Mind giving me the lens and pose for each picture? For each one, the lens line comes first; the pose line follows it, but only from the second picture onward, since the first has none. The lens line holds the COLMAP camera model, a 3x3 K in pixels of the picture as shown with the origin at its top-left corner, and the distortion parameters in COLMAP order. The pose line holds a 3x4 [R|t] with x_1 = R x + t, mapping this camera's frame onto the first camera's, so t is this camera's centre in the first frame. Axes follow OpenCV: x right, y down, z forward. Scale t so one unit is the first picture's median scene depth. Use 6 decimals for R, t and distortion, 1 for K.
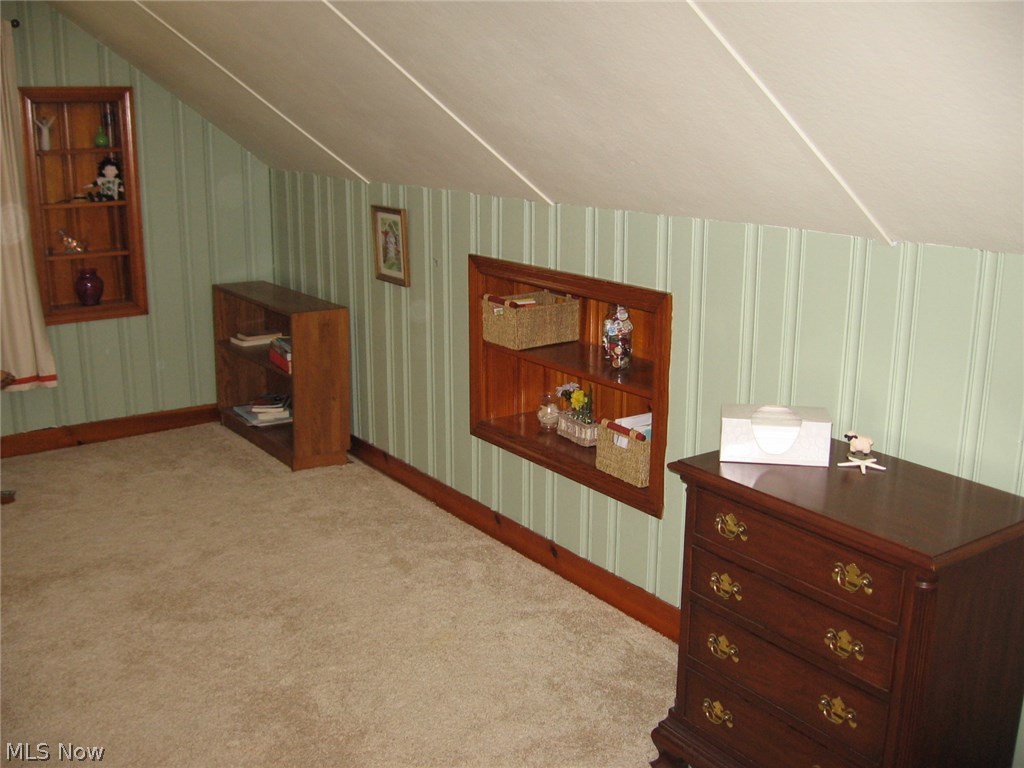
lens RADIAL K [[1060.1, 0, 507.2], [0, 1060.1, 389.2], [0, 0, 1]] dist [-0.131546, 0.054773]
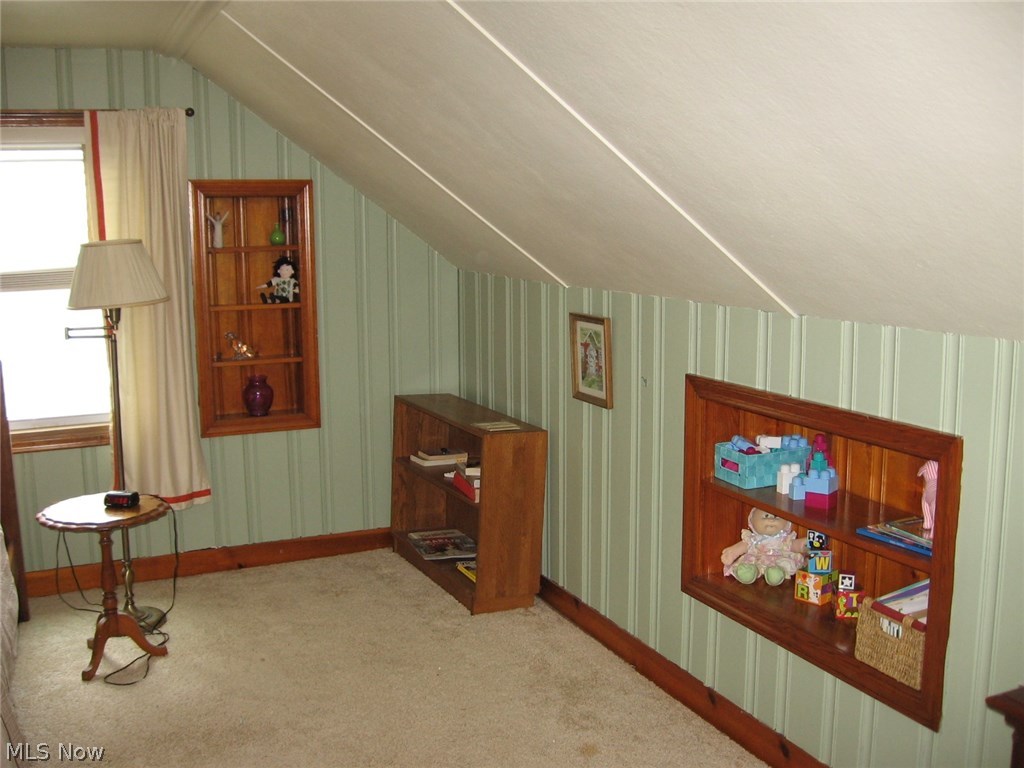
lens RADIAL K [[1060.1, 0, 507.2], [0, 1060.1, 389.2], [0, 0, 1]] dist [-0.131546, 0.054773]
pose [[0.983036, 0.019046, -0.182419, -0.018491], [-0.036395, 0.995072, -0.092232, -0.028208], [0.179763, 0.097306, 0.978885, 0.136770]]
